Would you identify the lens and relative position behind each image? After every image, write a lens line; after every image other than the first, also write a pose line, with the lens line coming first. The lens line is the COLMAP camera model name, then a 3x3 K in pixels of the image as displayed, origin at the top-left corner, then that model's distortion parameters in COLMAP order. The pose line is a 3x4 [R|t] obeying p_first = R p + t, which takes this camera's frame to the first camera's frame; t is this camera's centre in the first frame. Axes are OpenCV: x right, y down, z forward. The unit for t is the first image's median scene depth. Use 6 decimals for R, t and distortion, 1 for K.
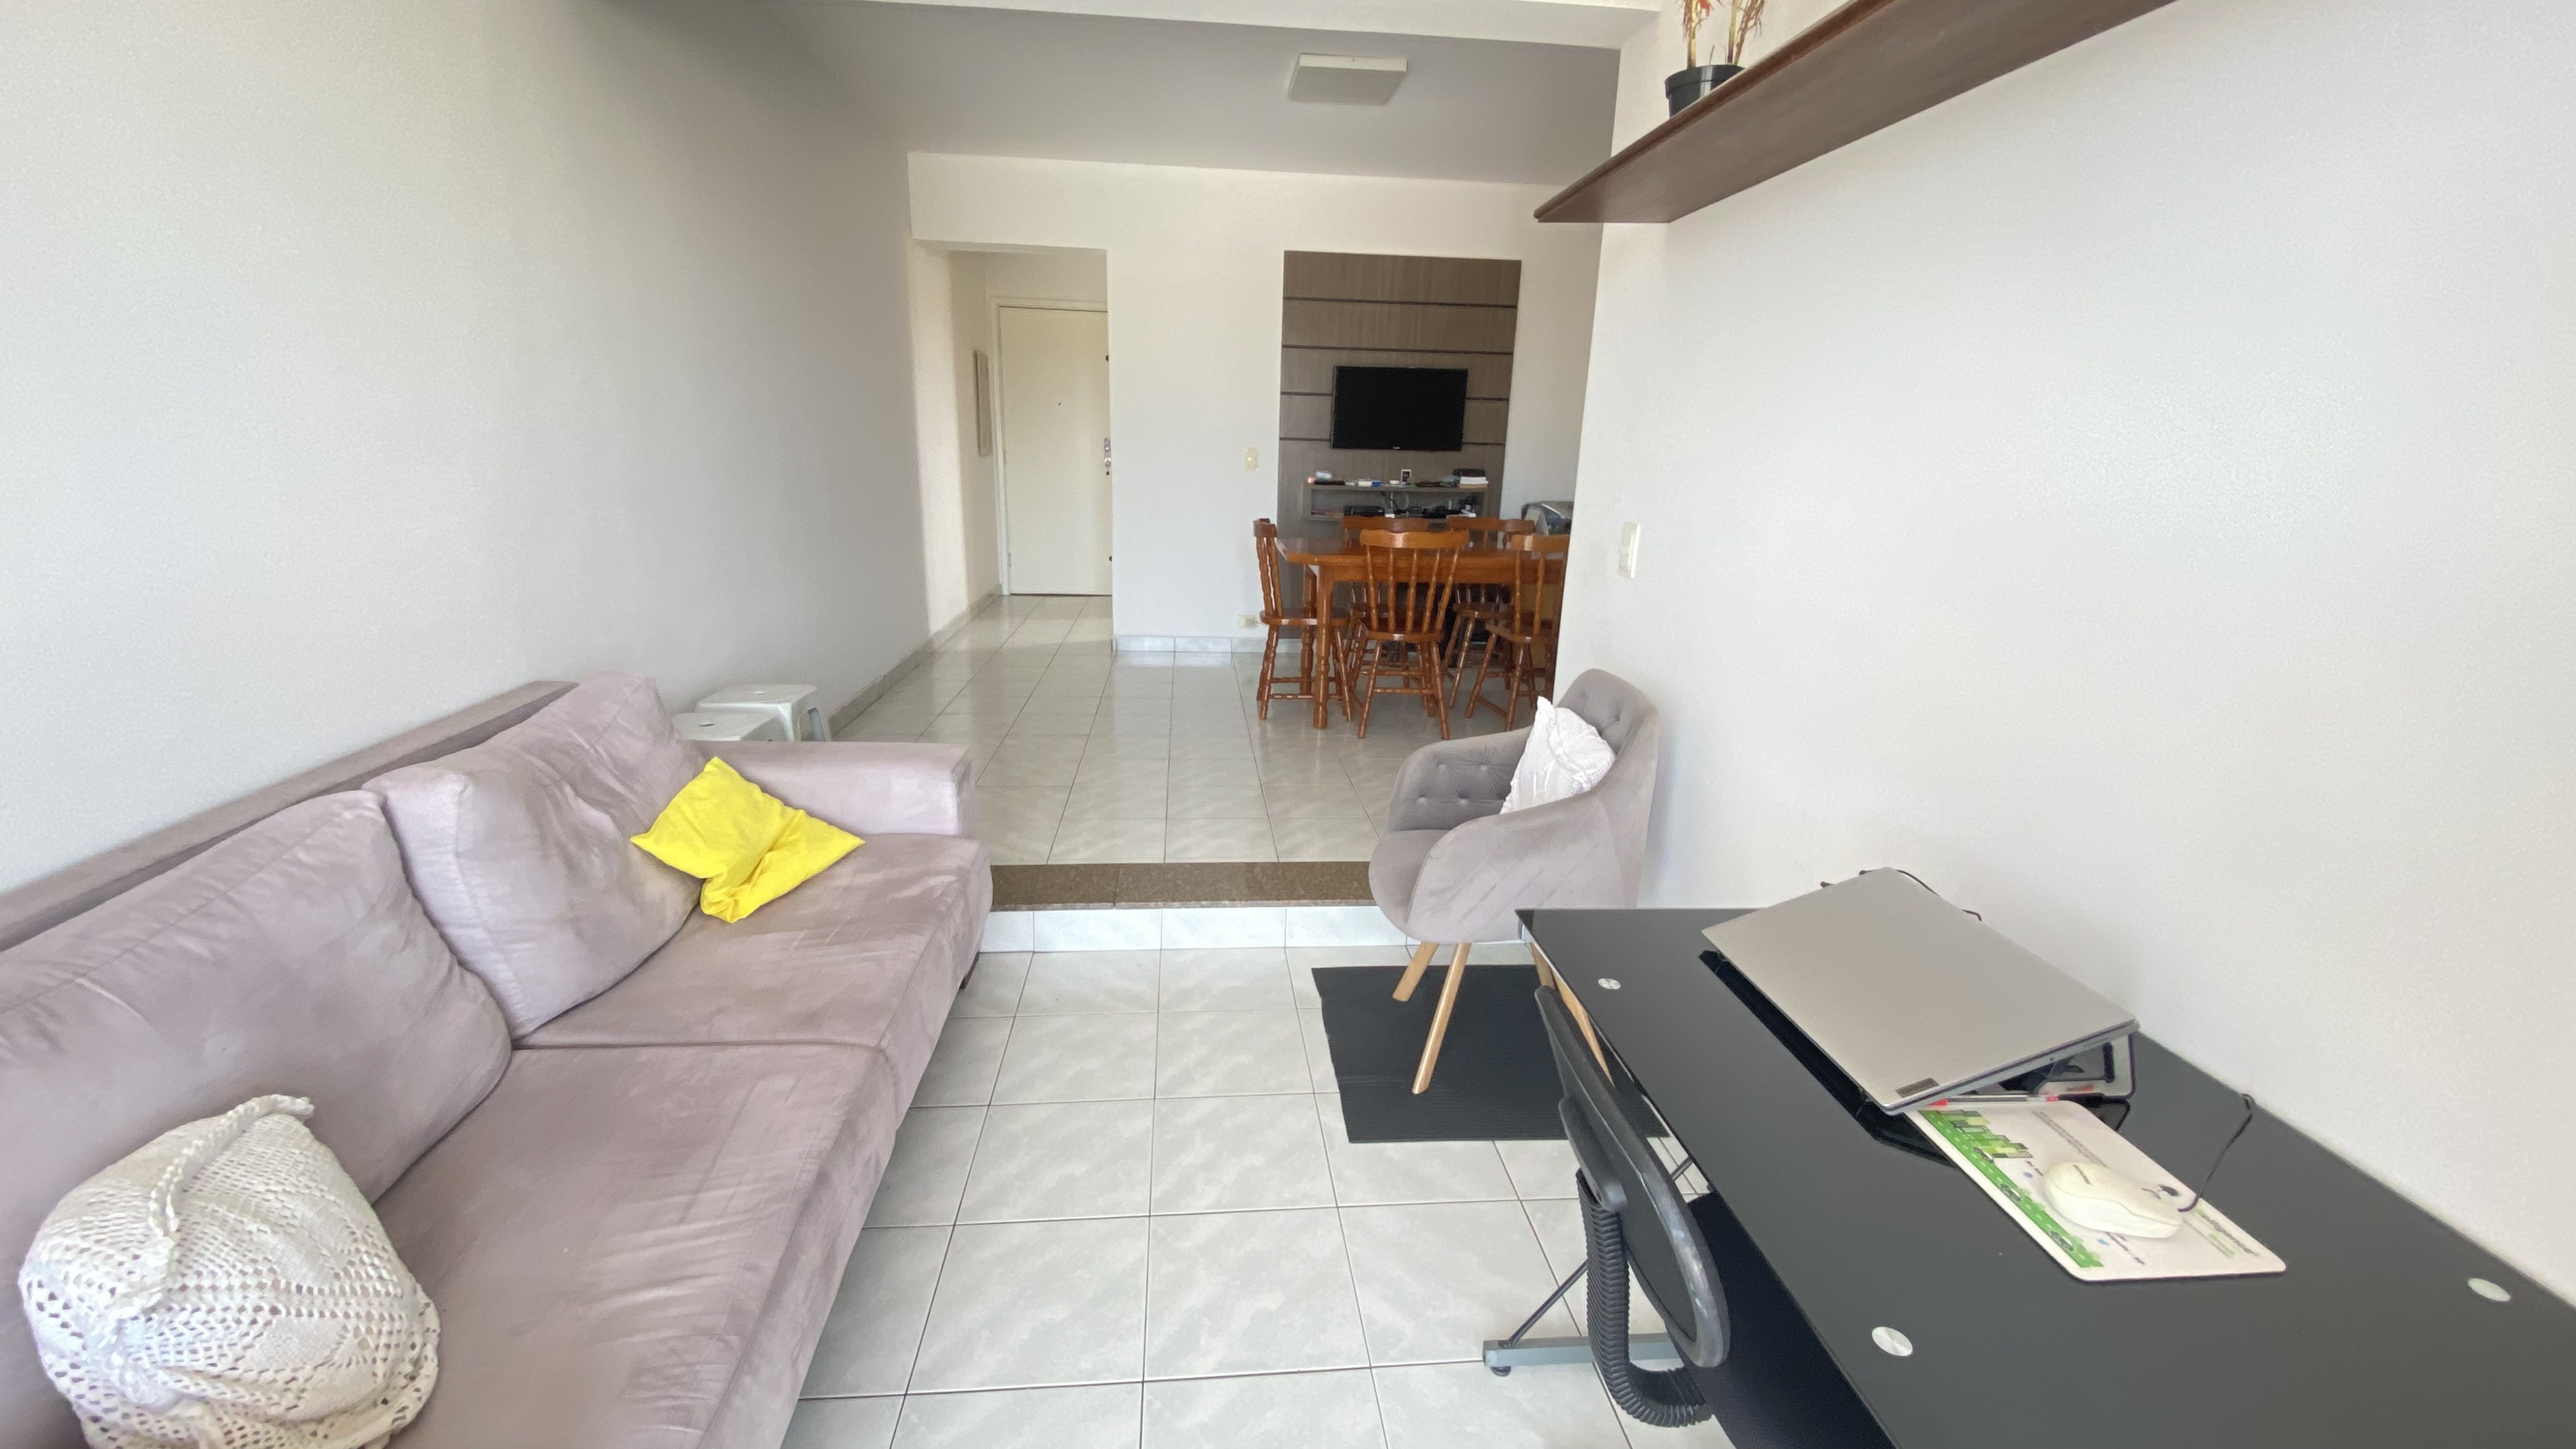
lens RADIAL K [[1044.1, 0, 1276.9], [0, 1044.1, 728.6], [0, 0, 1]] dist [0.048442, -0.034401]
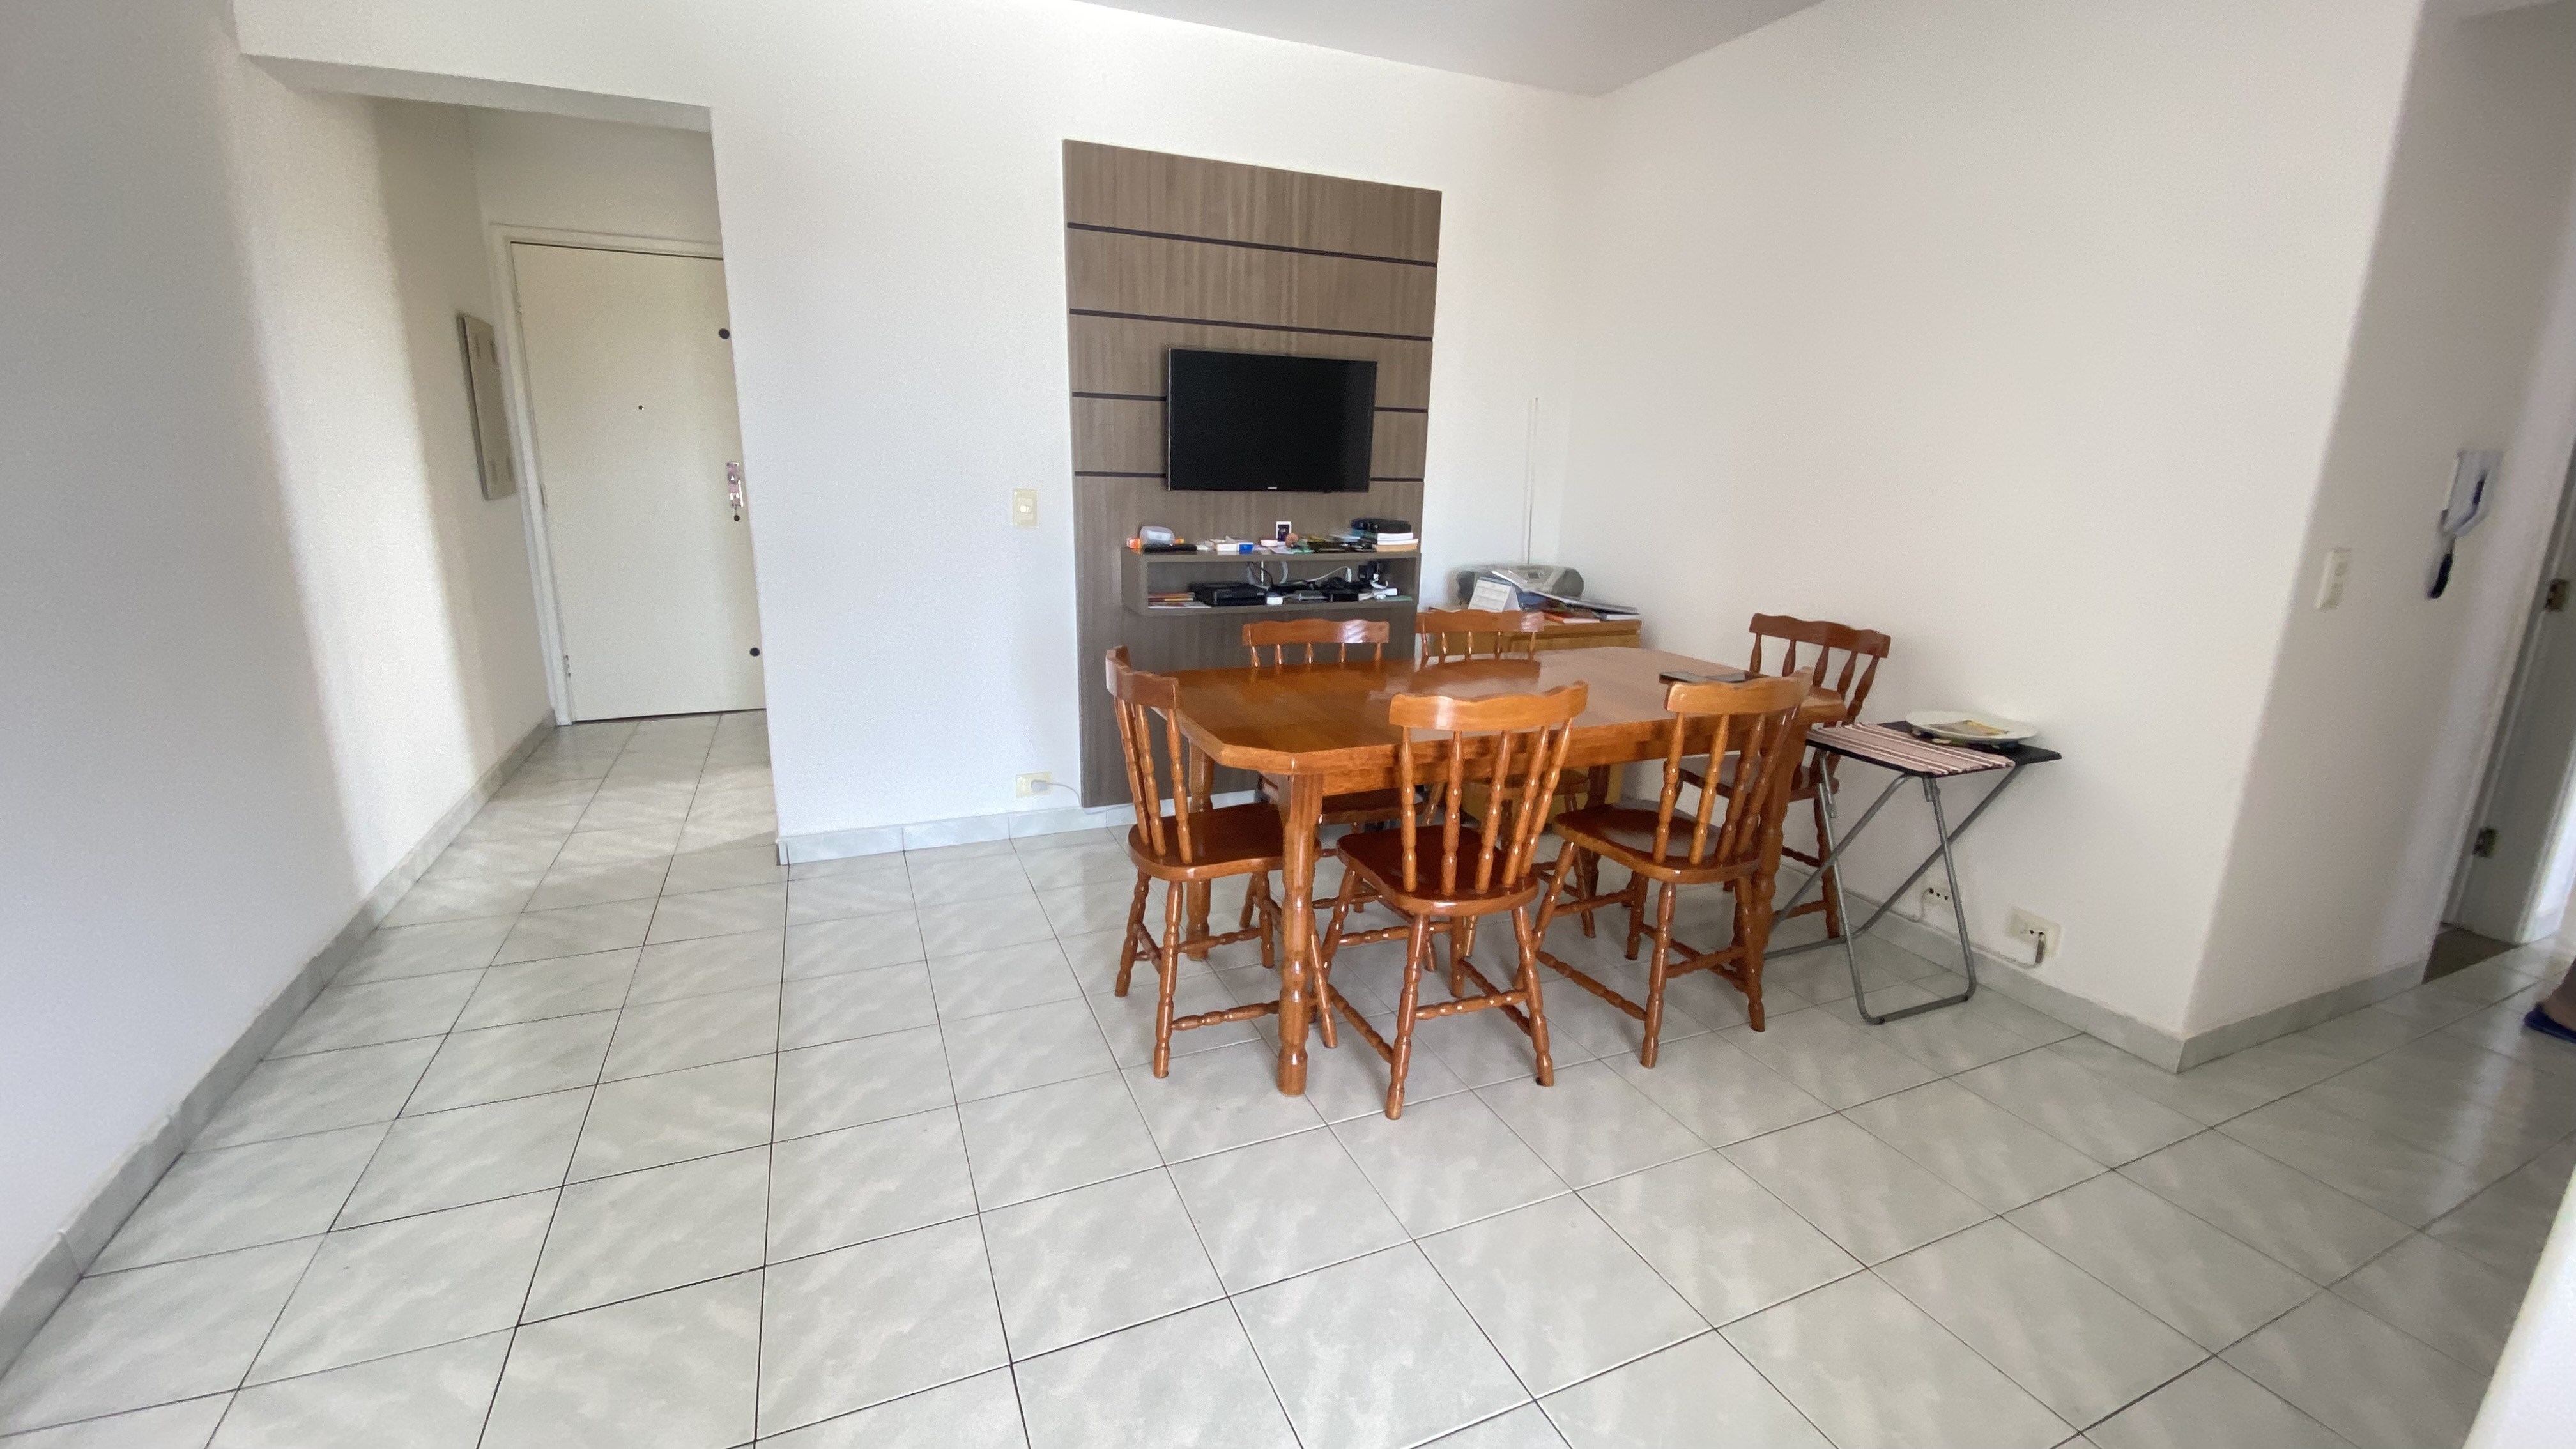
lens RADIAL K [[1044.1, 0, 1276.9], [0, 1044.1, 728.6], [0, 0, 1]] dist [0.048442, -0.034401]
pose [[0.950606, -0.081695, 0.299456, -0.075964], [0.083773, 0.996467, 0.005916, -0.132240], [-0.298882, 0.019463, 0.954092, 0.423829]]
